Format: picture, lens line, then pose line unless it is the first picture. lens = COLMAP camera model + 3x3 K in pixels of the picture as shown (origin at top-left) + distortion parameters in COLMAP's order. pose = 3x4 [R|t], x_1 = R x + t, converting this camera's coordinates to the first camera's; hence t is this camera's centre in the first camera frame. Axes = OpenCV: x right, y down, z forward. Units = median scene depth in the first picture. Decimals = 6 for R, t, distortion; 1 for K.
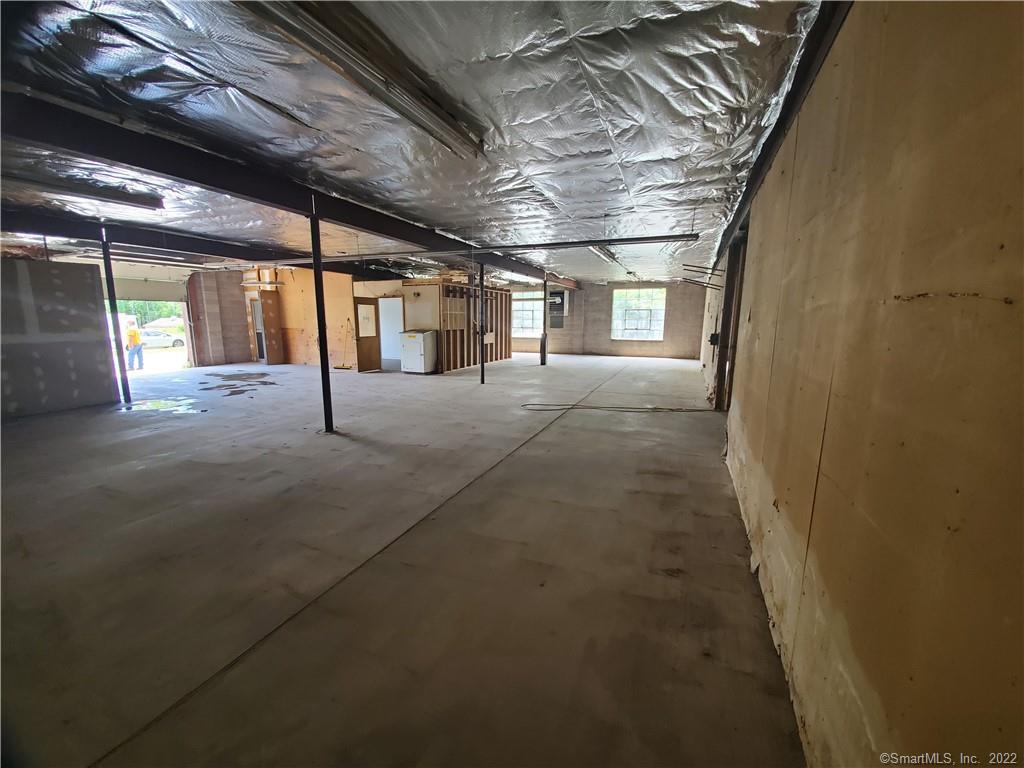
lens RADIAL K [[410.6, 0, 514.4], [0, 410.6, 387.0], [0, 0, 1]] dist [-0.010020, -0.003024]
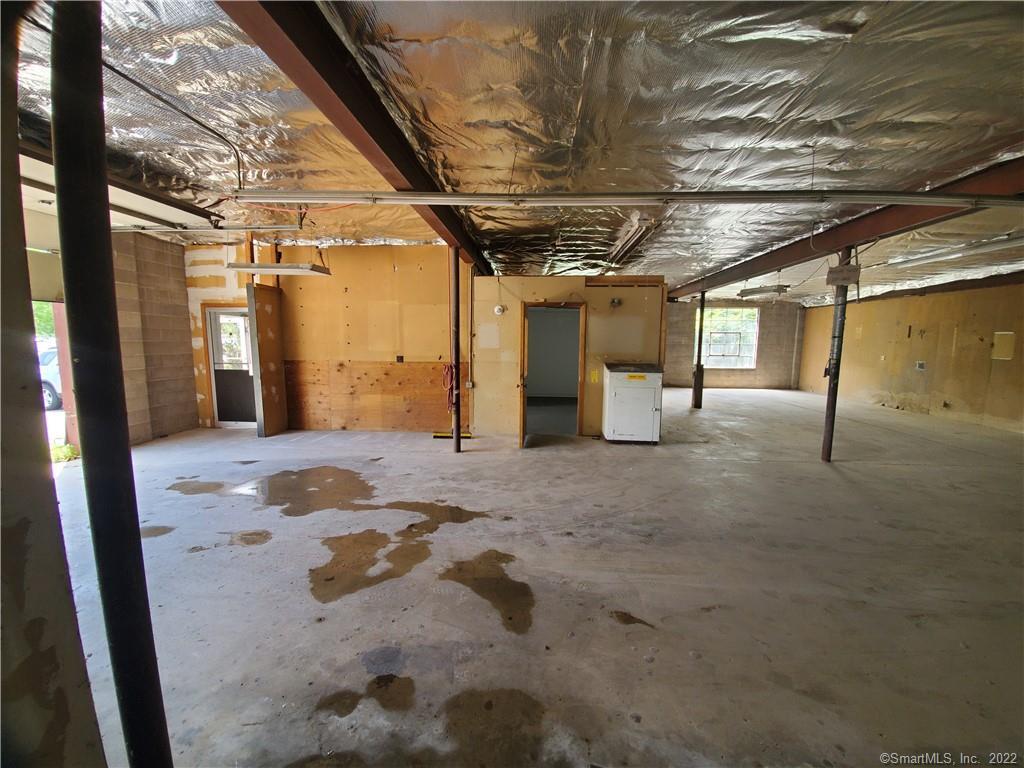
lens RADIAL K [[410.6, 0, 513.1], [0, 410.6, 385.8], [0, 0, 1]] dist [-0.010020, -0.003024]
pose [[0.942764, -0.032307, 0.331891, -0.415527], [0.050330, 0.997680, -0.045850, -0.066447], [-0.329639, 0.059929, 0.942203, 0.376733]]
